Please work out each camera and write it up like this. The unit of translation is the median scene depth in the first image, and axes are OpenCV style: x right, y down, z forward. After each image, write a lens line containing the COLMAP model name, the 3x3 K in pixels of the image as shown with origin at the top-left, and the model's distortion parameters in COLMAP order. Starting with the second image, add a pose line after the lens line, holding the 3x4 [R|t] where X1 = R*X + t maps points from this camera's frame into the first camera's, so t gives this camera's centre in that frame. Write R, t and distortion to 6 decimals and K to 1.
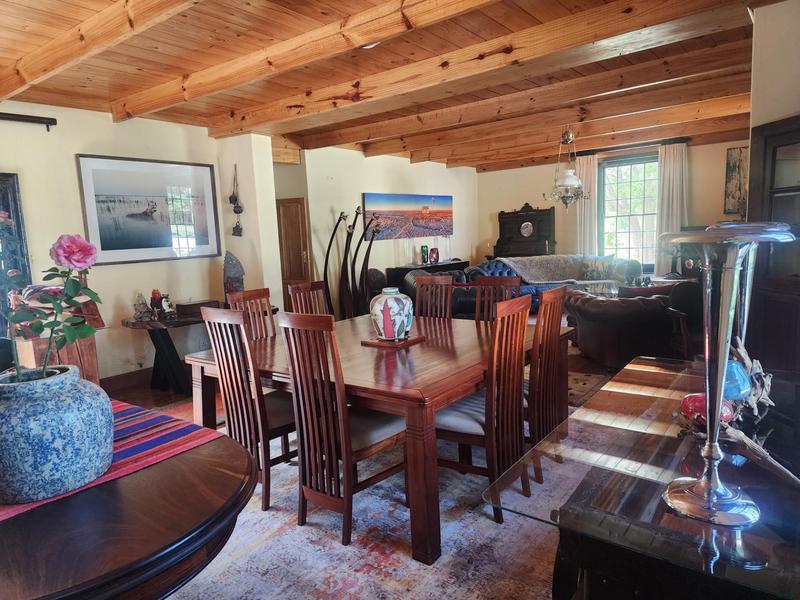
lens RADIAL K [[532.4, 0, 397.1], [0, 532.4, 303.3], [0, 0, 1]] dist [0.044937, -0.029585]
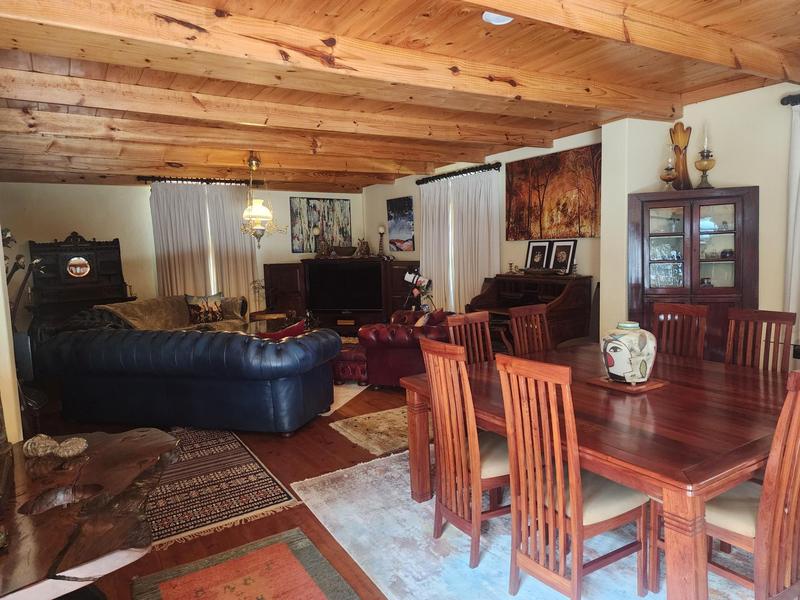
lens RADIAL K [[532.4, 0, 400.6], [0, 532.4, 300.5], [0, 0, 1]] dist [0.044937, -0.029585]
pose [[0.366102, -0.059881, 0.928646, -0.605625], [0.134962, 0.990793, 0.010682, -0.080703], [-0.920736, 0.121421, 0.370813, 0.643220]]
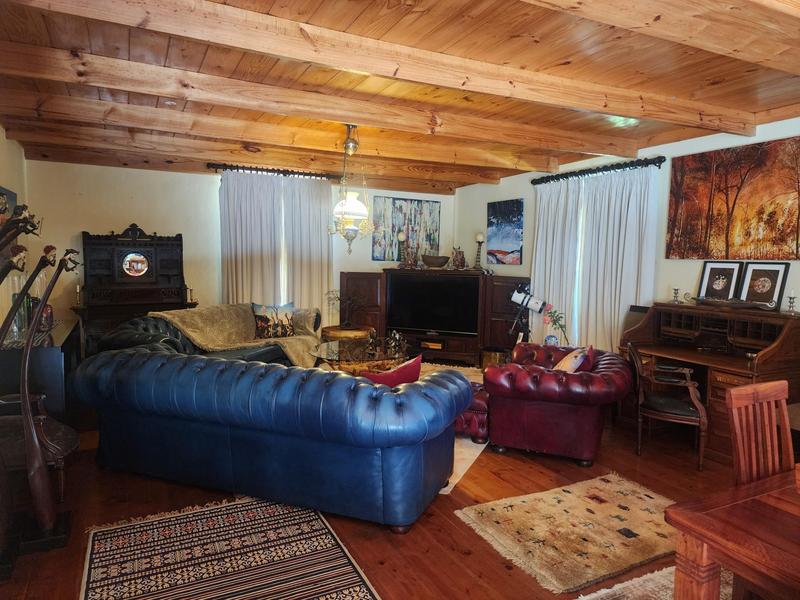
lens RADIAL K [[532.4, 0, 398.1], [0, 532.4, 301.0], [0, 0, 1]] dist [0.044937, -0.029585]
pose [[0.451101, -0.019267, 0.892265, -0.399320], [0.076010, 0.996964, -0.016900, -0.121467], [-0.889230, 0.075445, 0.451196, 0.881827]]
